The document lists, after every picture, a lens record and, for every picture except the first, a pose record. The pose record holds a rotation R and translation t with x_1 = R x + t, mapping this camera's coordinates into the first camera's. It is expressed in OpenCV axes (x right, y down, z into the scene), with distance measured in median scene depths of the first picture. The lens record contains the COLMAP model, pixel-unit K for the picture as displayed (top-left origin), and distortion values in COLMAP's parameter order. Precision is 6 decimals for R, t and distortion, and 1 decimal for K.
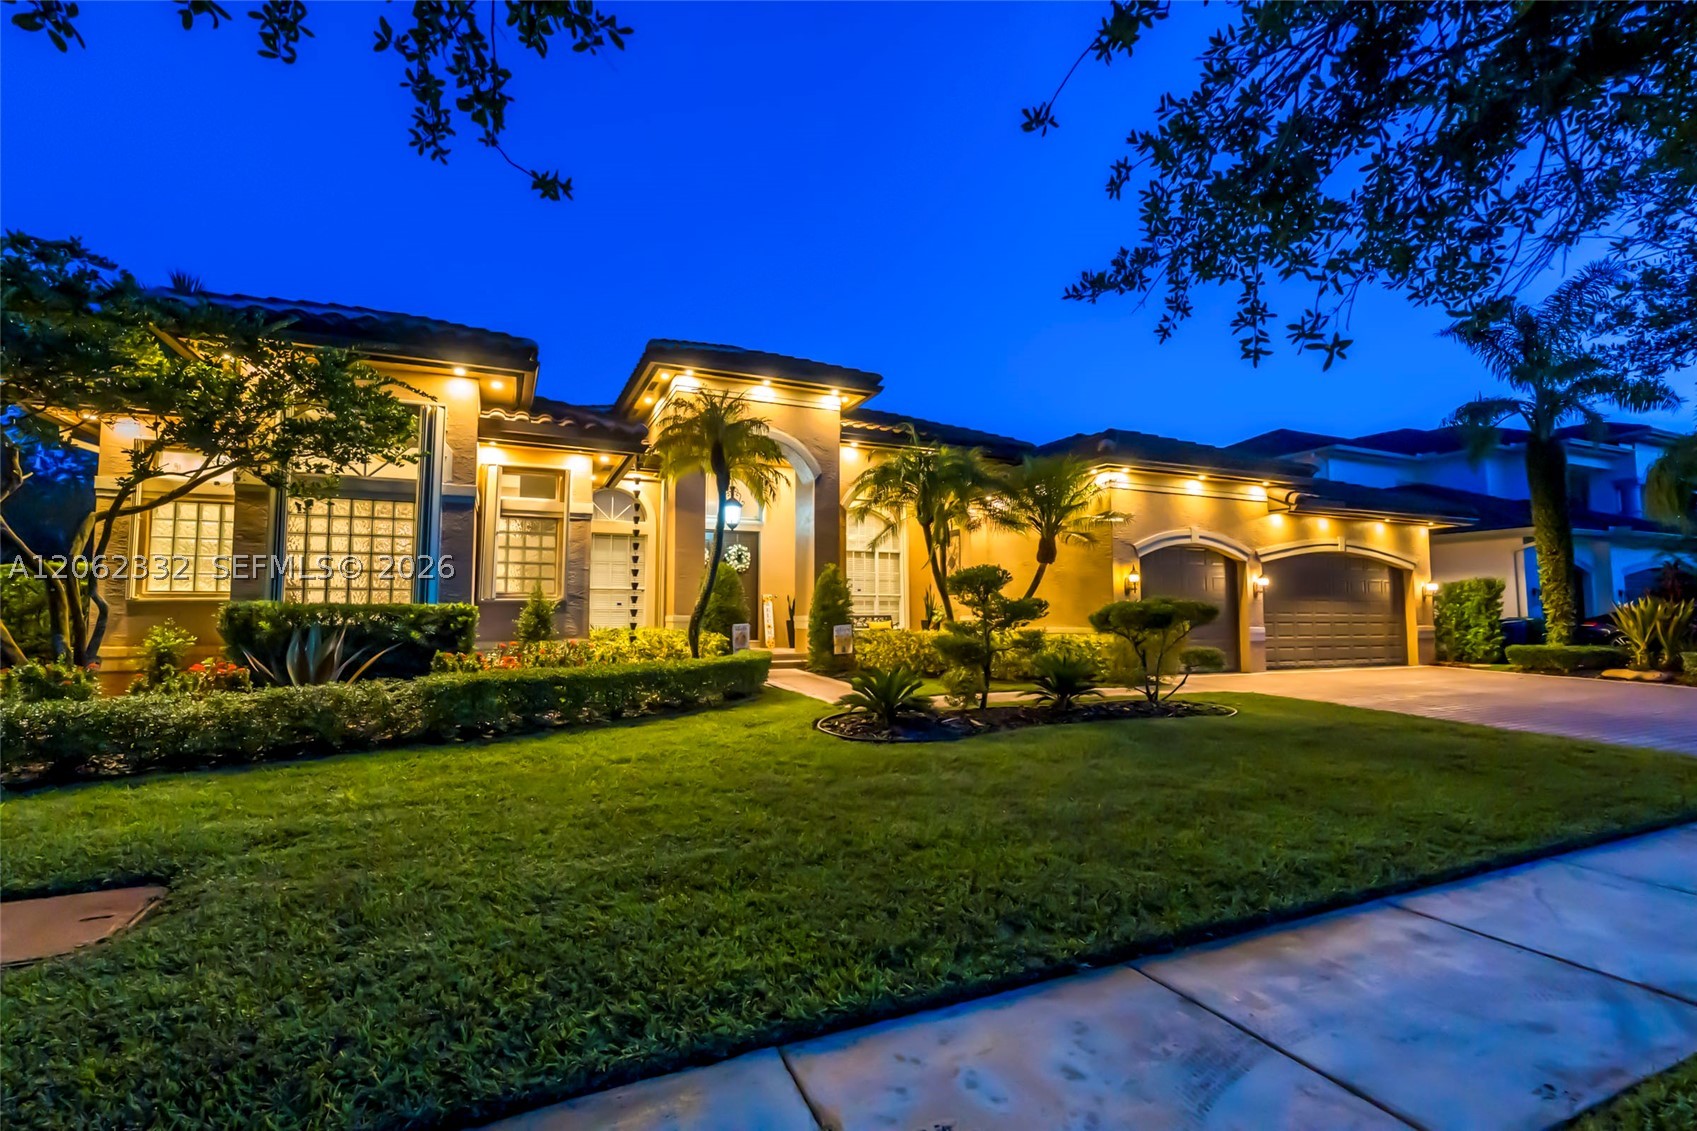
lens RADIAL K [[763.0, 0, 855.7], [0, 763.0, 561.4], [0, 0, 1]] dist [0.007506, 0.000323]
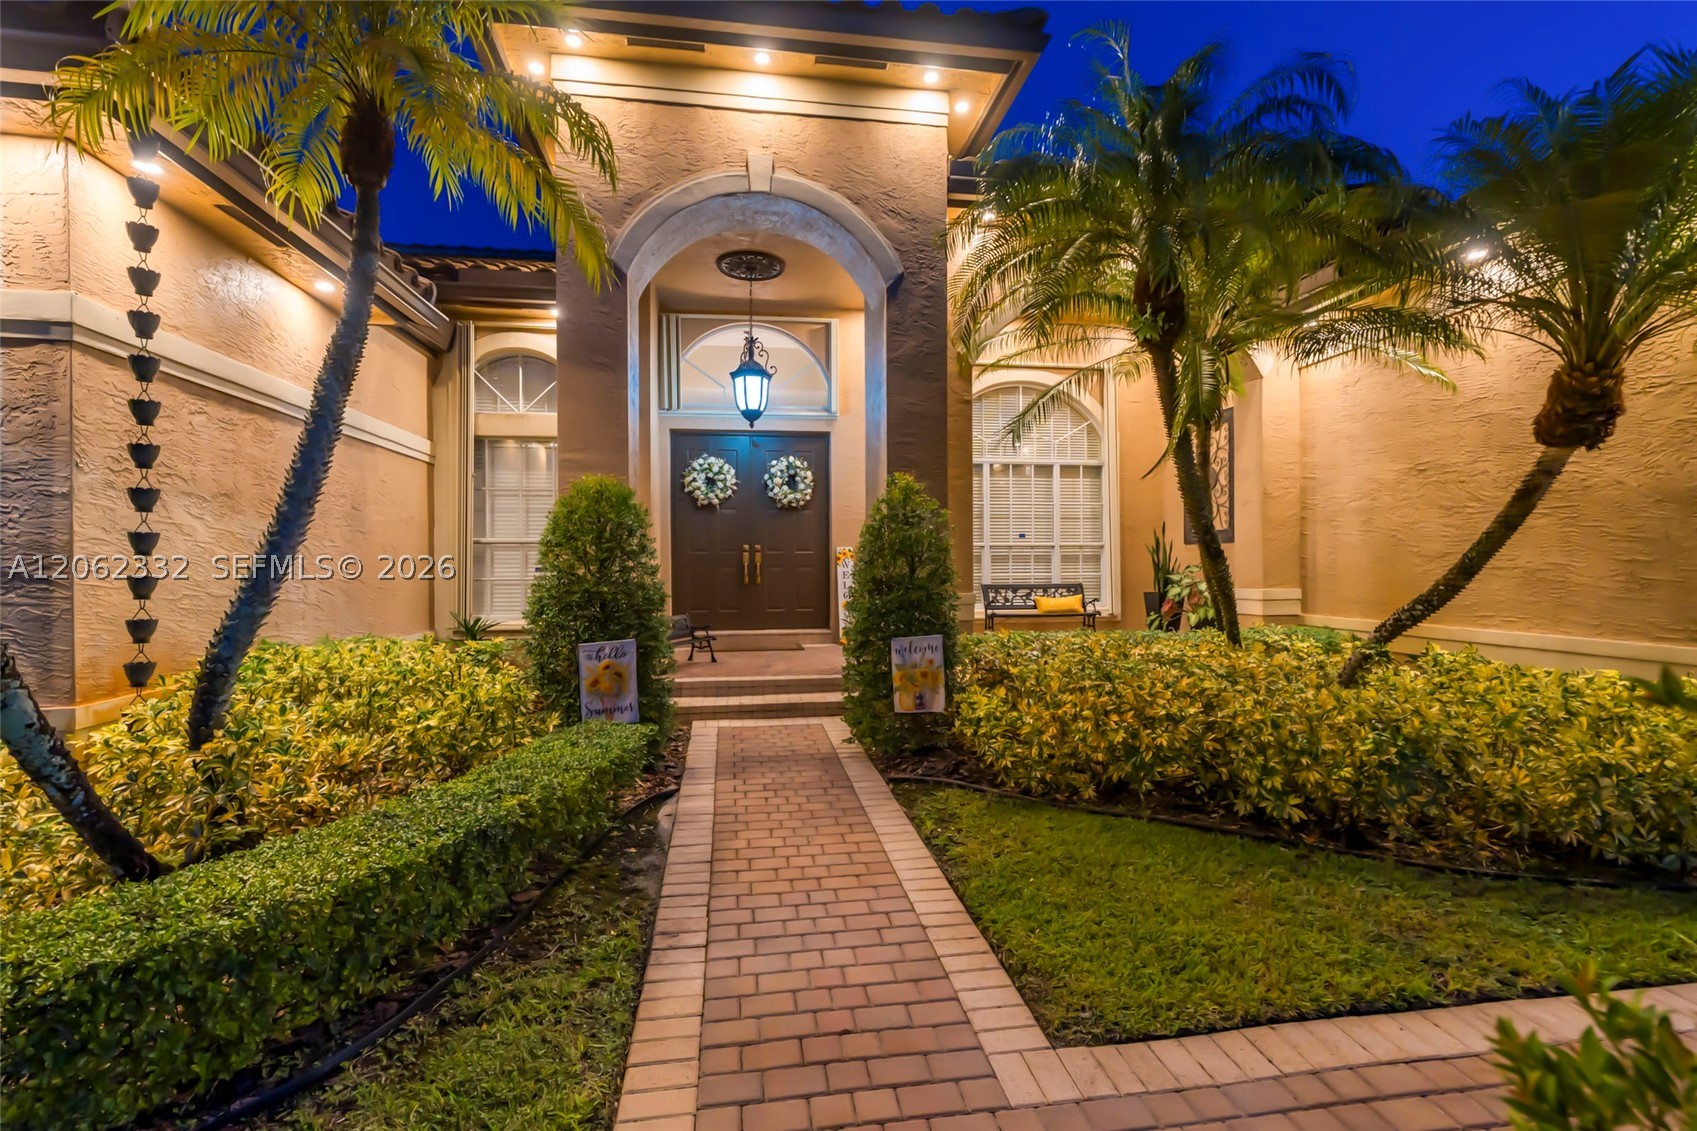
lens RADIAL K [[763.0, 0, 855.7], [0, 763.0, 561.4], [0, 0, 1]] dist [0.007506, 0.000323]
pose [[0.962053, -0.005284, -0.272813, 0.048885], [0.025310, 0.997230, 0.069939, 0.018563], [0.271688, -0.074190, 0.959522, 0.566562]]
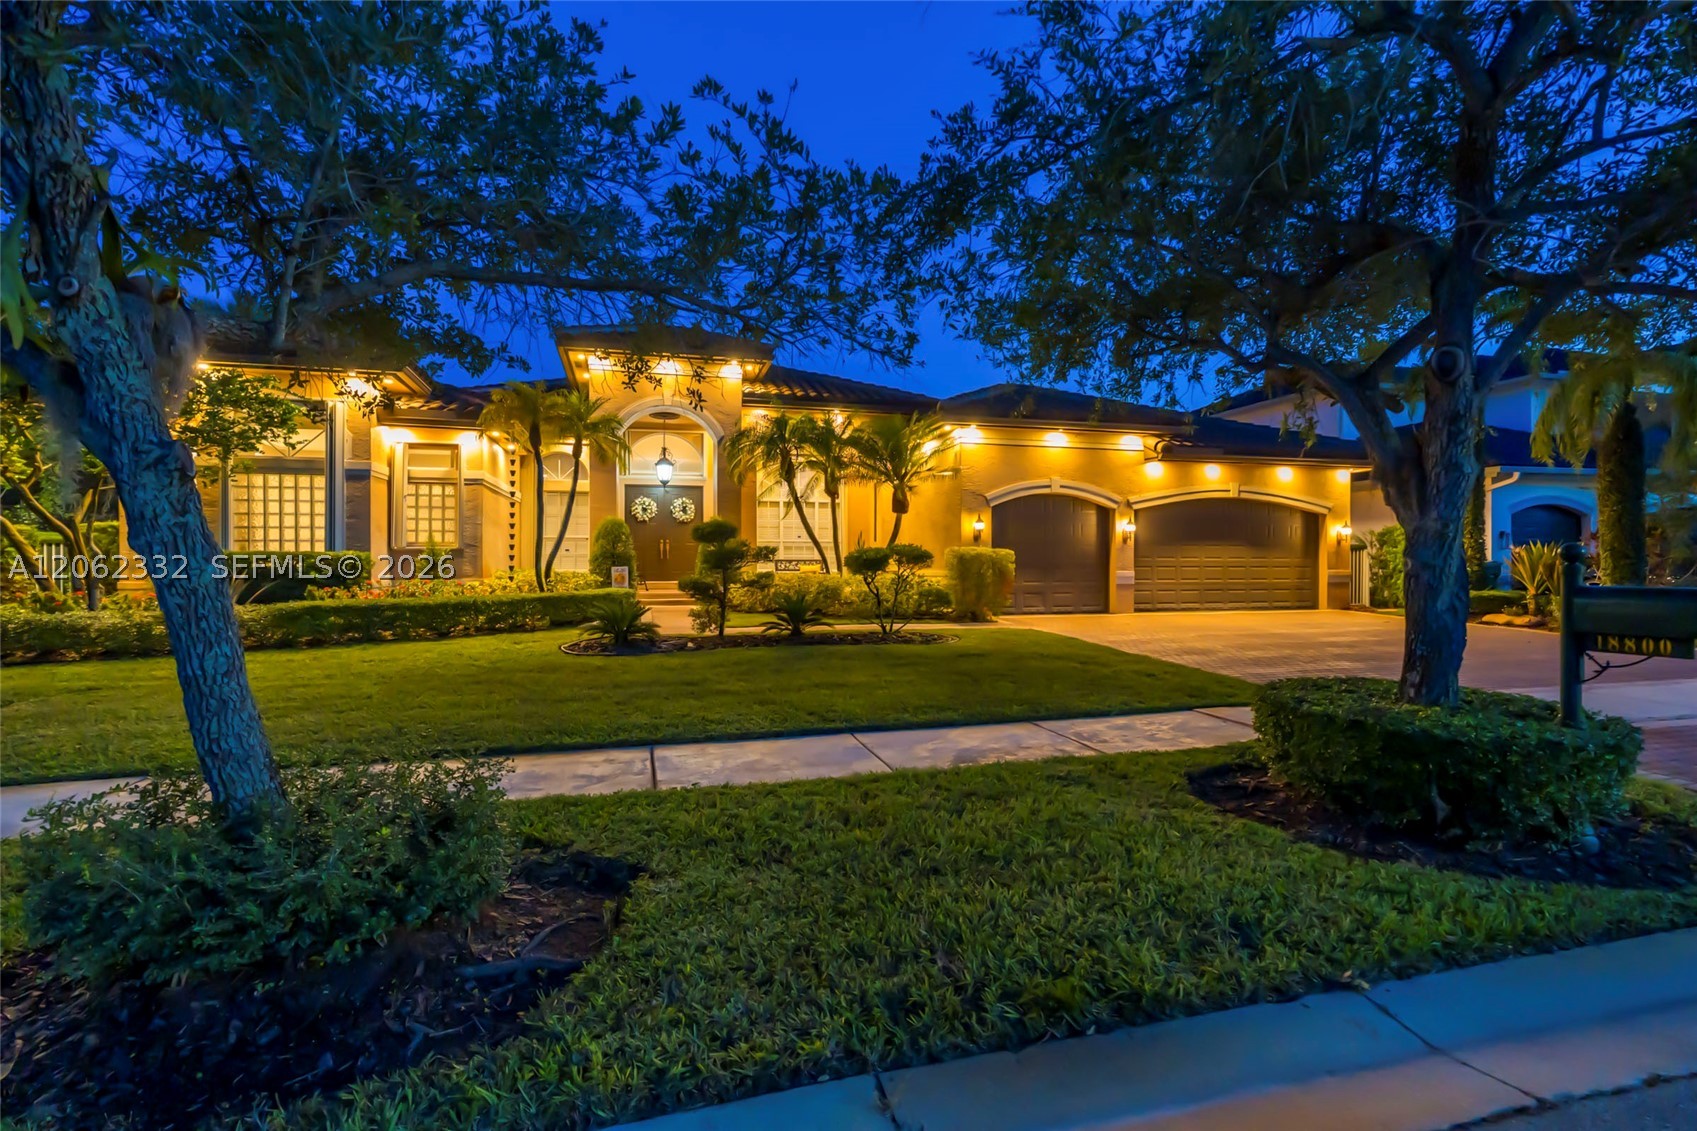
lens RADIAL K [[763.0, 0, 855.7], [0, 763.0, 561.4], [0, 0, 1]] dist [0.007506, 0.000323]
pose [[0.985823, 0.001055, -0.167788, 0.345808], [0.011326, 0.997281, 0.072813, -0.008751], [0.167408, -0.073681, 0.983130, -0.104736]]
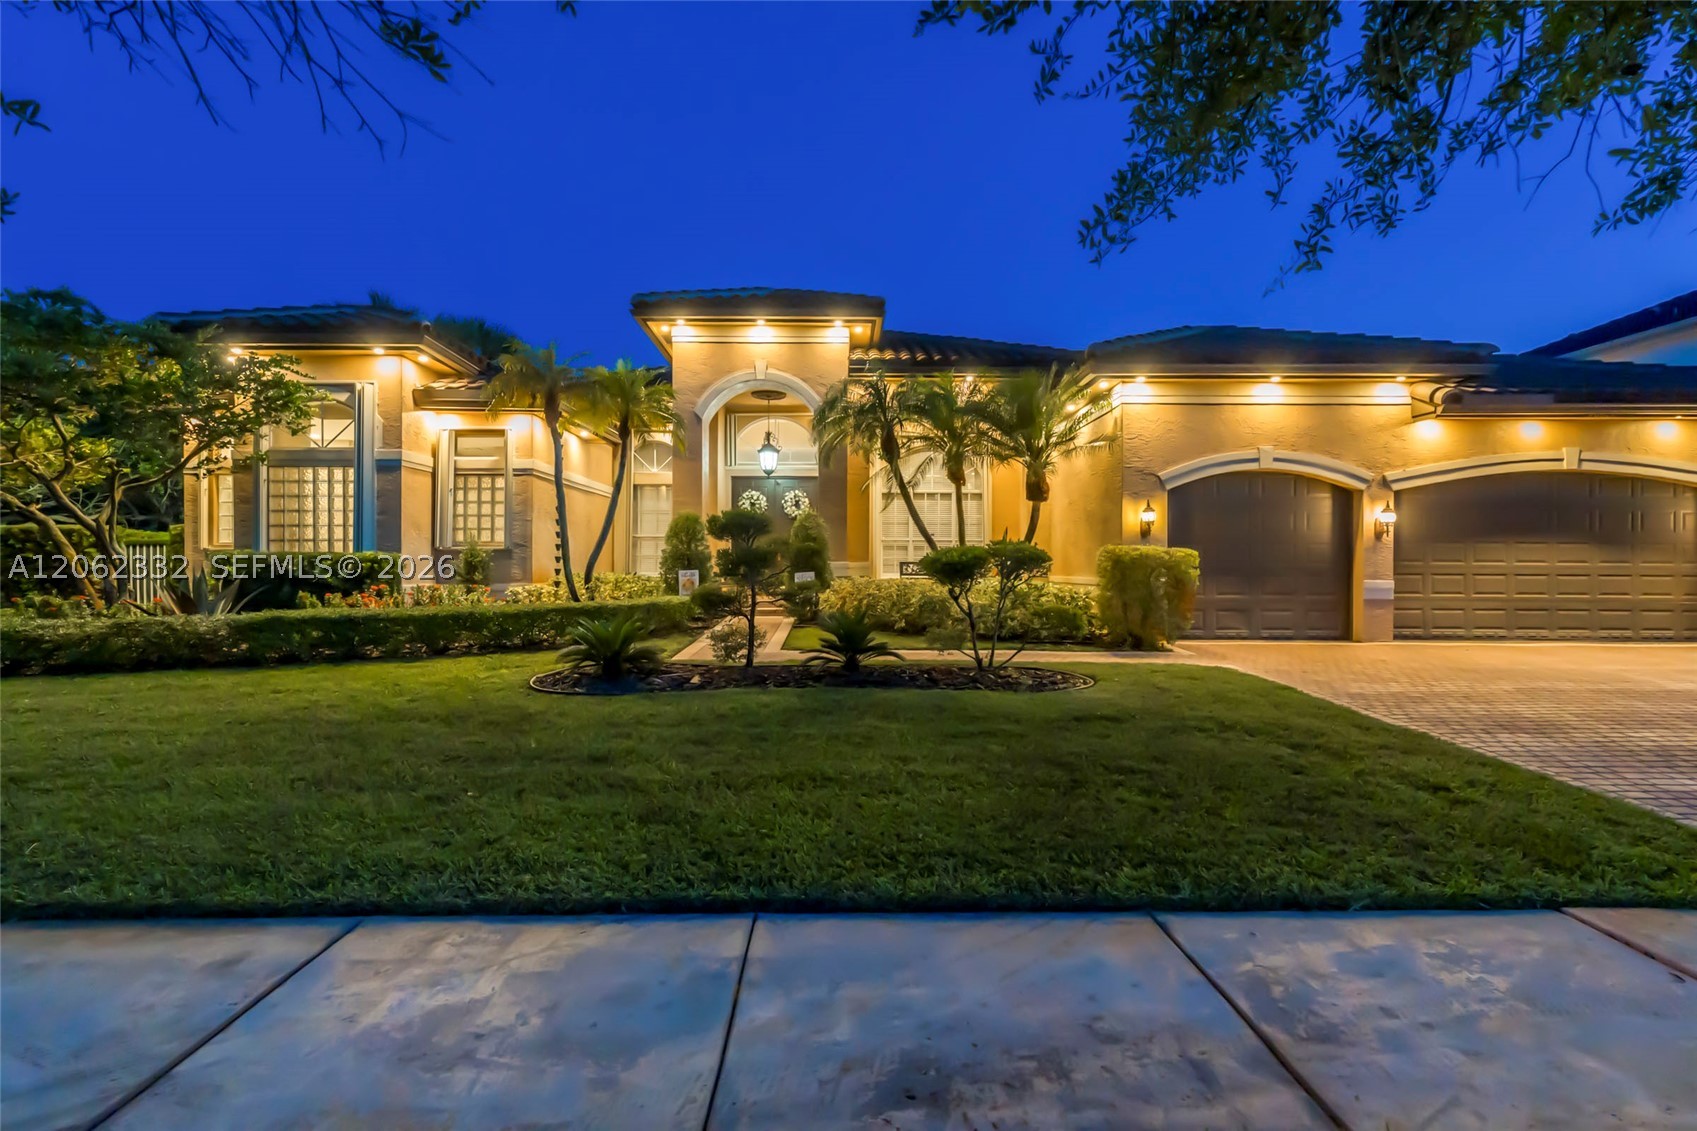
lens RADIAL K [[774.5, 0, 848.5], [0, 774.5, 565.5], [0, 0, 1]] dist [0.009947, 0.000383]
pose [[0.911089, 0.005133, -0.412177, 0.383061], [0.026460, 0.997132, 0.070907, 0.006481], [0.411359, -0.075509, 0.908340, 0.125969]]
